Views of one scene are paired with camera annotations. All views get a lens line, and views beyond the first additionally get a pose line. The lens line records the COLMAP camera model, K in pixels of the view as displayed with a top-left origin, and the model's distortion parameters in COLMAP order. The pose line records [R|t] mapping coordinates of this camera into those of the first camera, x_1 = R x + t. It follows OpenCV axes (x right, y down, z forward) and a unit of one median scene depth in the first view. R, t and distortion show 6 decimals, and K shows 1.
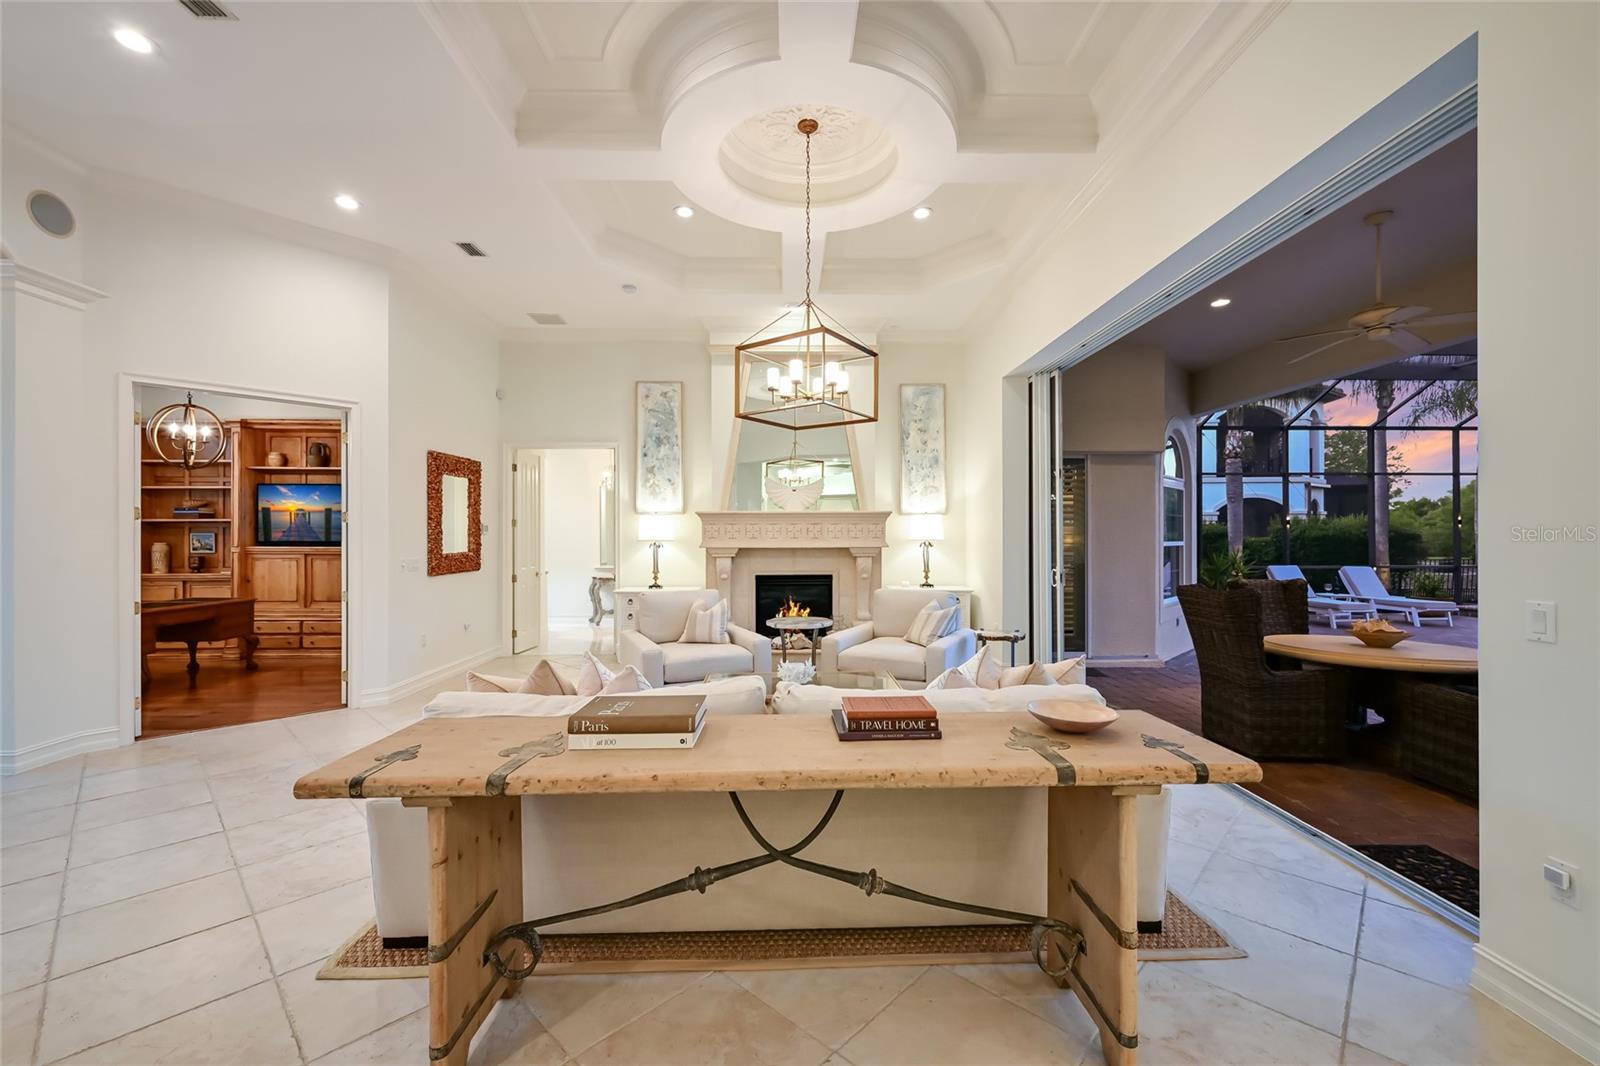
lens RADIAL K [[639.3, 0, 796.0], [0, 639.3, 535.6], [0, 0, 1]] dist [0.000799, 0.000021]
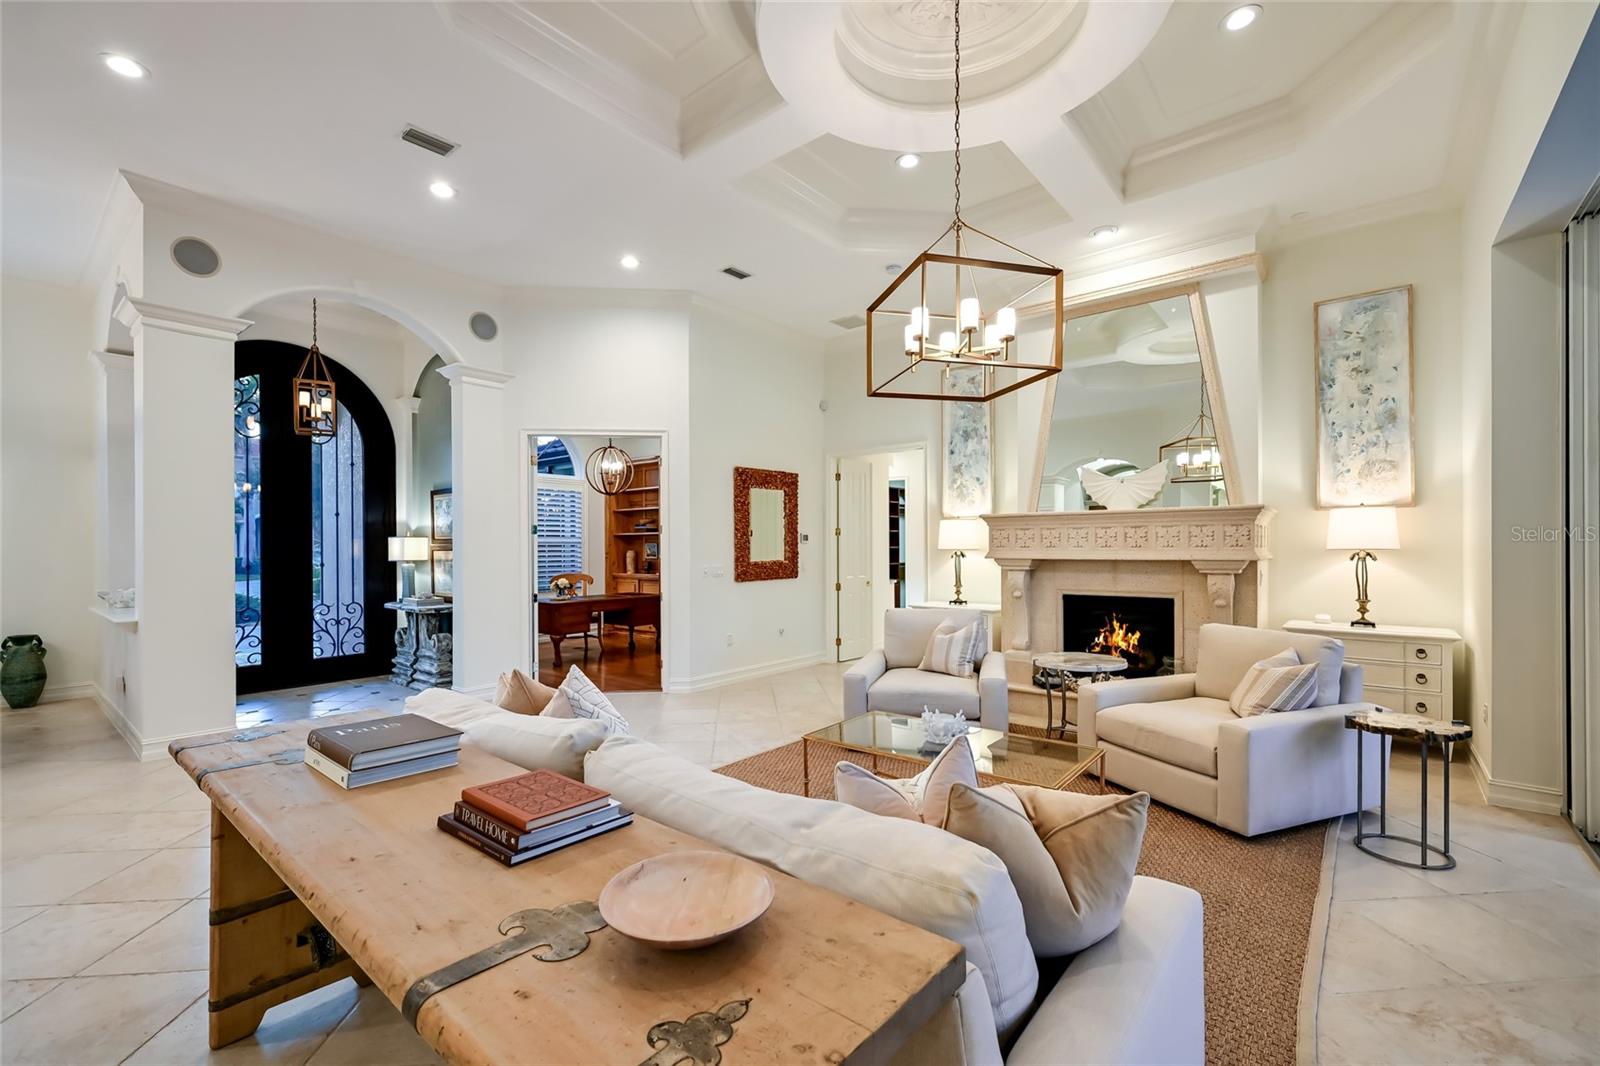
lens RADIAL K [[671.0, 0, 814.9], [0, 671.0, 547.6], [0, 0, 1]] dist [0.002072, 0.000816]
pose [[0.761433, -0.000576, -0.648243, 0.230292], [0.005059, 0.999974, 0.005055, -0.000407], [0.648223, -0.007129, 0.761417, 0.179104]]
